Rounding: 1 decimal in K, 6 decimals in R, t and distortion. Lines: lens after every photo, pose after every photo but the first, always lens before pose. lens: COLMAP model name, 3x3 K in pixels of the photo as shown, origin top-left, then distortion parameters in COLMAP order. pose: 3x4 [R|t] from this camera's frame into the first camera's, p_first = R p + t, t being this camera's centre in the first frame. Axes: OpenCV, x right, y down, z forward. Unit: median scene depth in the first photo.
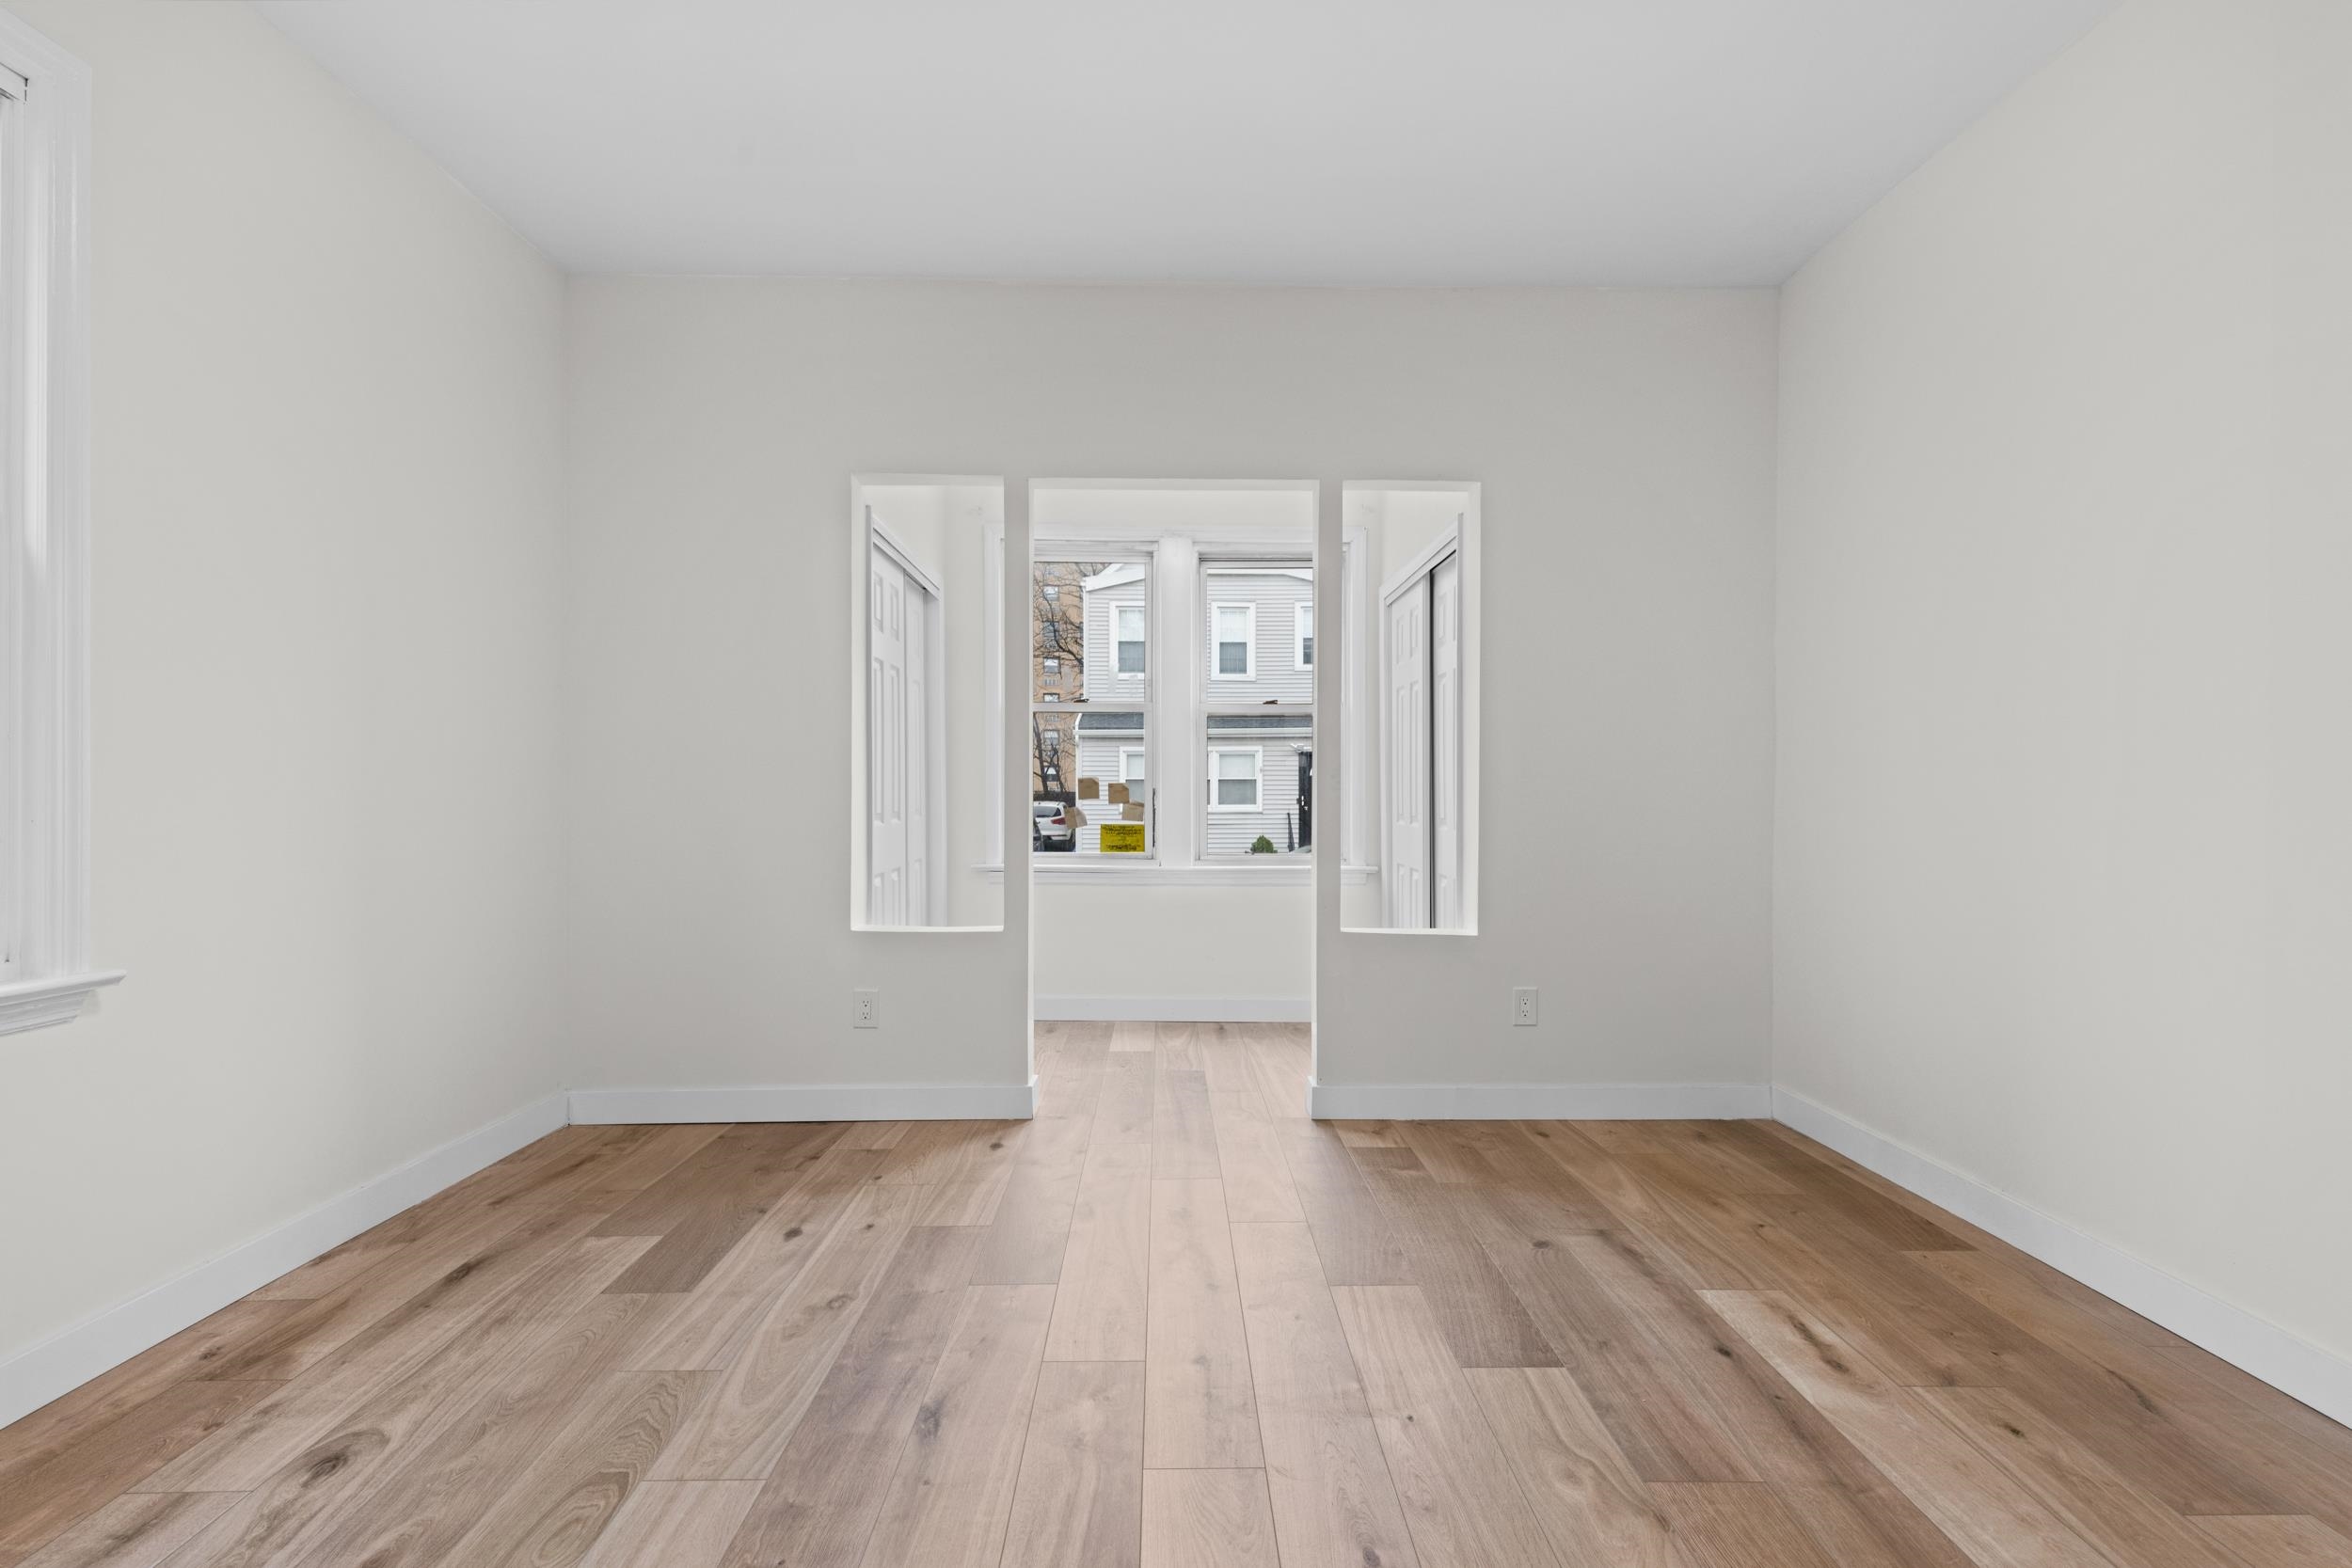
lens RADIAL K [[1052.6, 0, 1178.9], [0, 1052.6, 774.7], [0, 0, 1]] dist [0.008580, -0.001668]
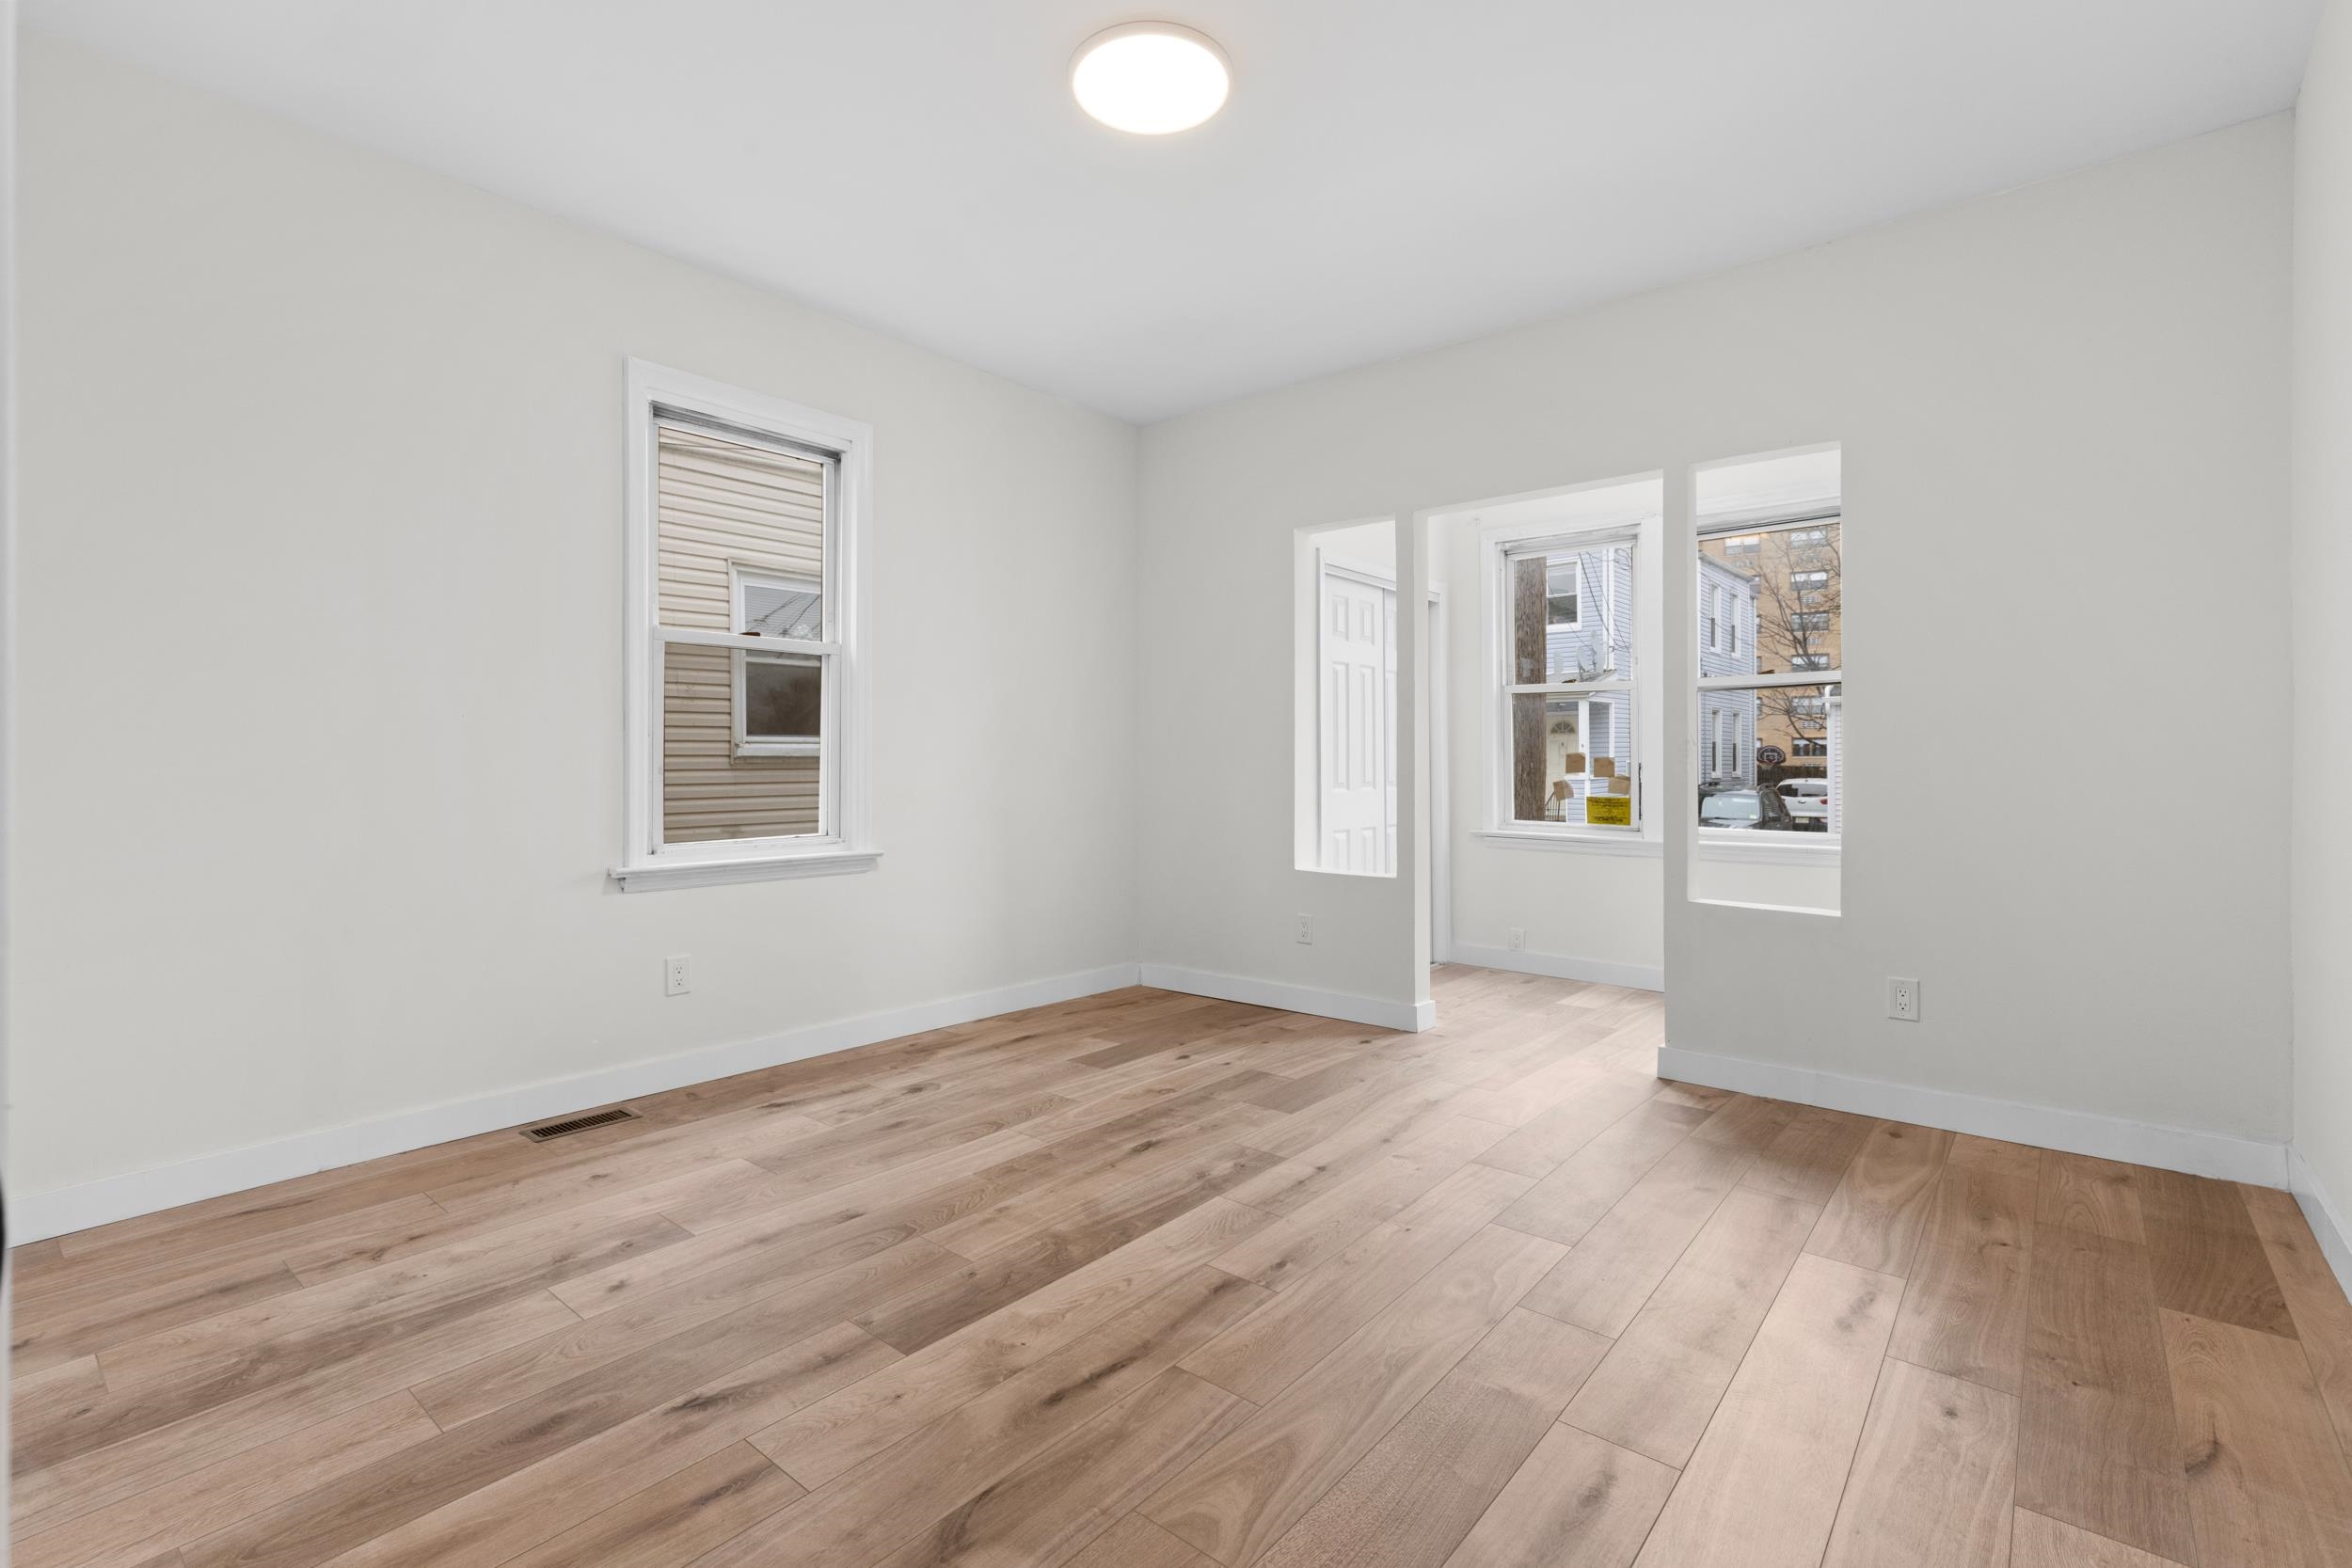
lens RADIAL K [[1053.1, 0, 1186.3], [0, 1053.1, 732.3], [0, 0, 1]] dist [0.001905, 0.000216]
pose [[0.760462, -0.020263, -0.649066, 0.536576], [0.008474, 0.999738, -0.021281, 0.002066], [0.649327, 0.010683, 0.760434, -0.126345]]
